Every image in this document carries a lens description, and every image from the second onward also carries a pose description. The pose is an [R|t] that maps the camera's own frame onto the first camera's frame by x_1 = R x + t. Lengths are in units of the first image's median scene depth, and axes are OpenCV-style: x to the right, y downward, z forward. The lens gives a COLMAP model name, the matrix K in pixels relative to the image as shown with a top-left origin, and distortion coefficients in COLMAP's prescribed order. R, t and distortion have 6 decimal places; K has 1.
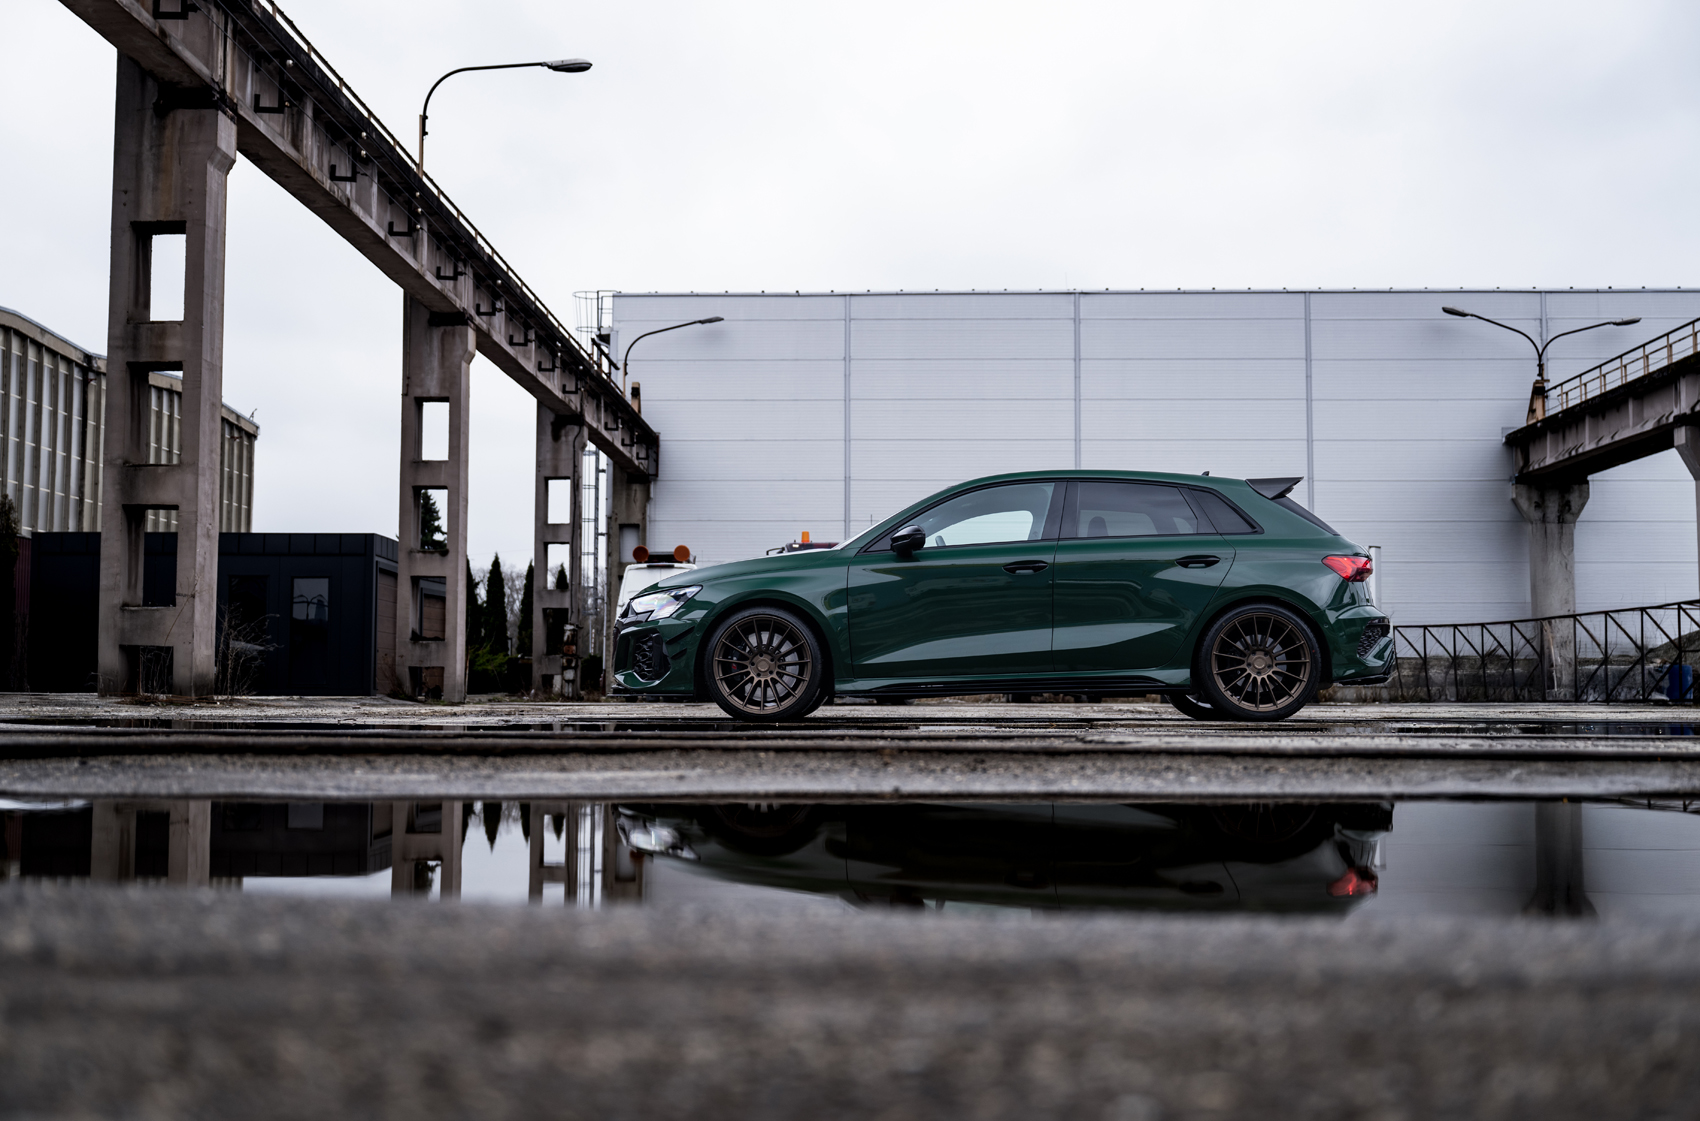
lens RADIAL K [[1927.6, 0, 850.6], [0, 1927.6, 564.6], [0, 0, 1]] dist [0.000268, 0.000000]
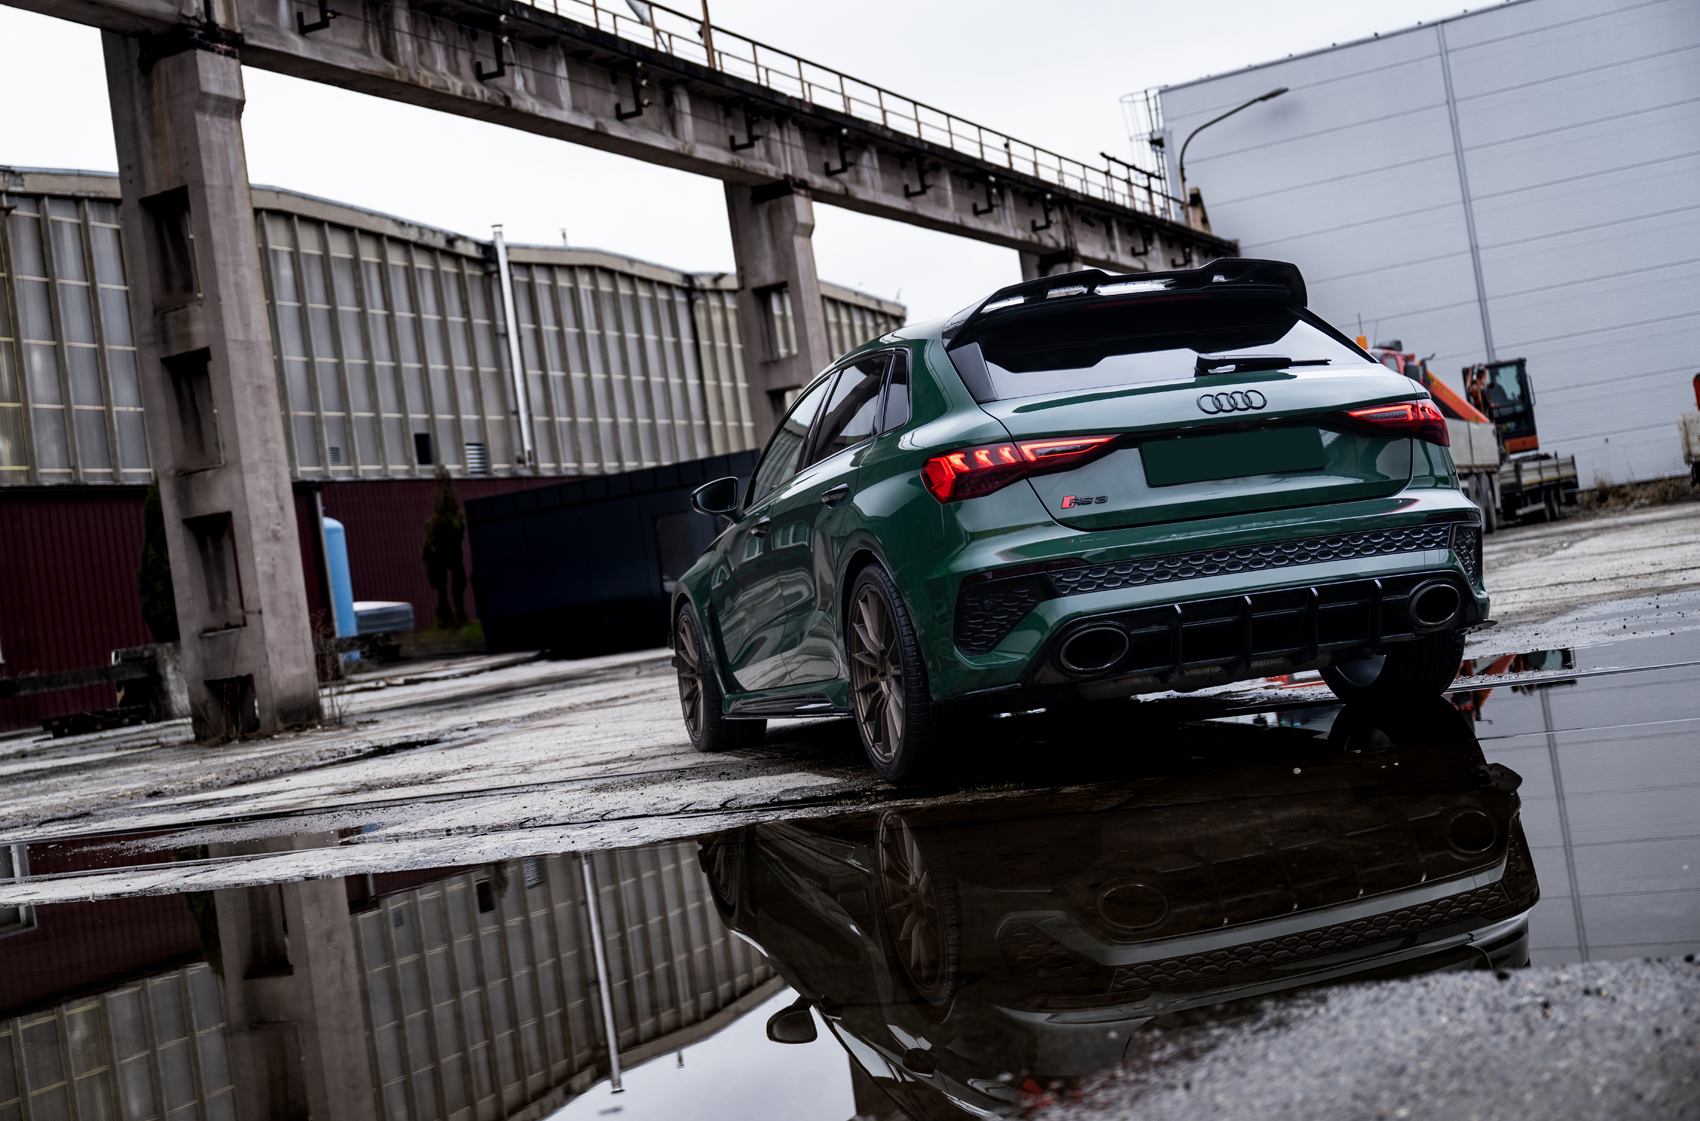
lens RADIAL K [[2071.8, 0, 827.0], [0, 2071.8, 532.6], [0, 0, 1]] dist [0.006838, 0.000000]
pose [[0.897215, -0.146353, -0.416636, 0.124664], [0.174357, 0.984233, 0.029739, -0.000773], [0.405714, -0.099326, 0.908587, 0.112188]]
